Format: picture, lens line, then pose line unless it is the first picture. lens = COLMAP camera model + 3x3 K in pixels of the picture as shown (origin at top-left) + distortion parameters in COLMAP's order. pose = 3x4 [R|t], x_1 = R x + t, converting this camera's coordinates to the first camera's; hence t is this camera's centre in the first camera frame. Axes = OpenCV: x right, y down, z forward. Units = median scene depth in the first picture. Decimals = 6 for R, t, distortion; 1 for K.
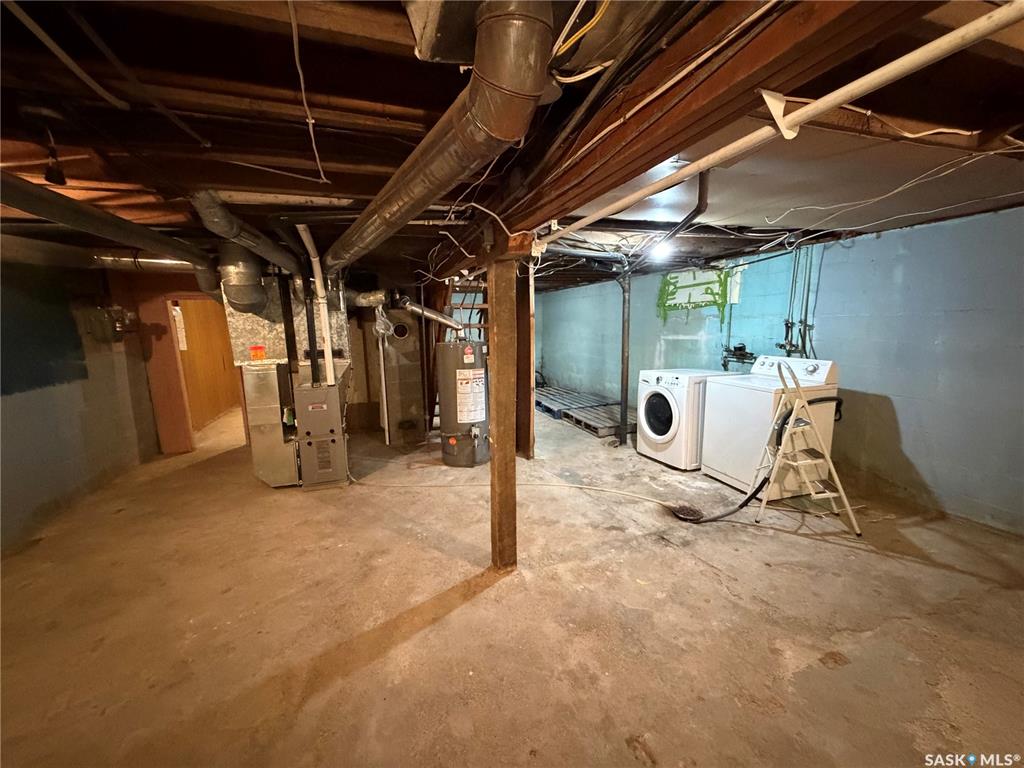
lens RADIAL K [[407.9, 0, 508.7], [0, 407.9, 386.8], [0, 0, 1]] dist [0.000630, -0.000684]
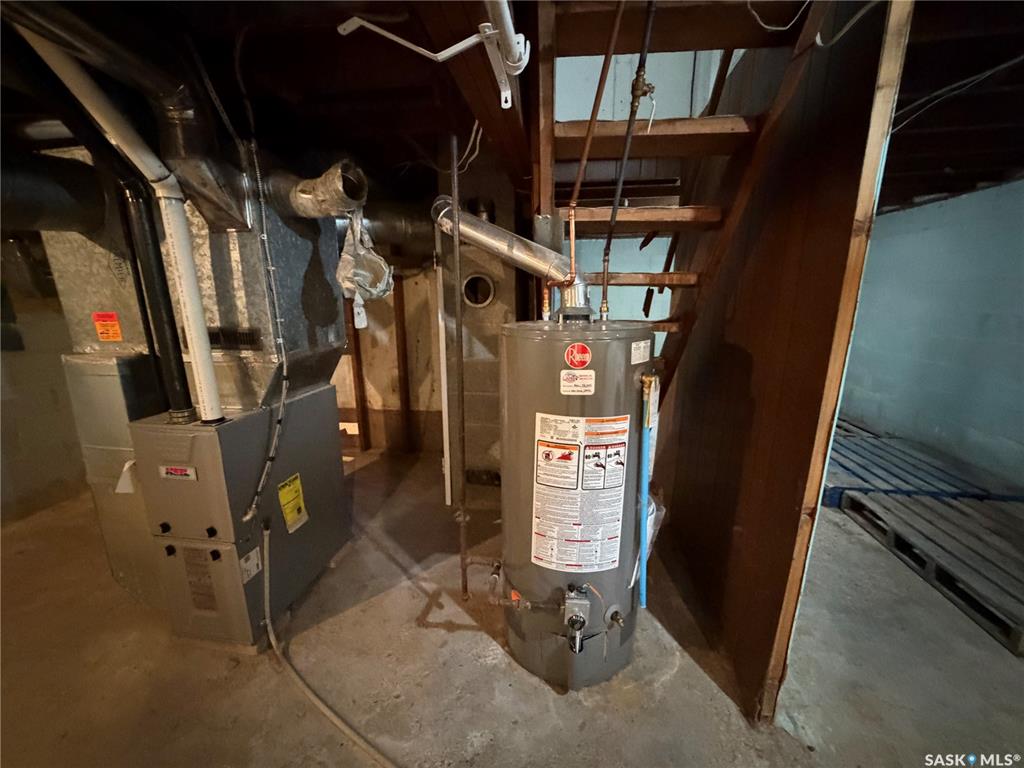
lens RADIAL K [[407.9, 0, 512.1], [0, 407.9, 385.4], [0, 0, 1]] dist [0.000630, -0.000684]
pose [[0.889036, 0.121356, -0.441461, -0.007241], [-0.089490, 0.991693, 0.092394, -0.098877], [0.449007, -0.042635, 0.892511, 0.776630]]
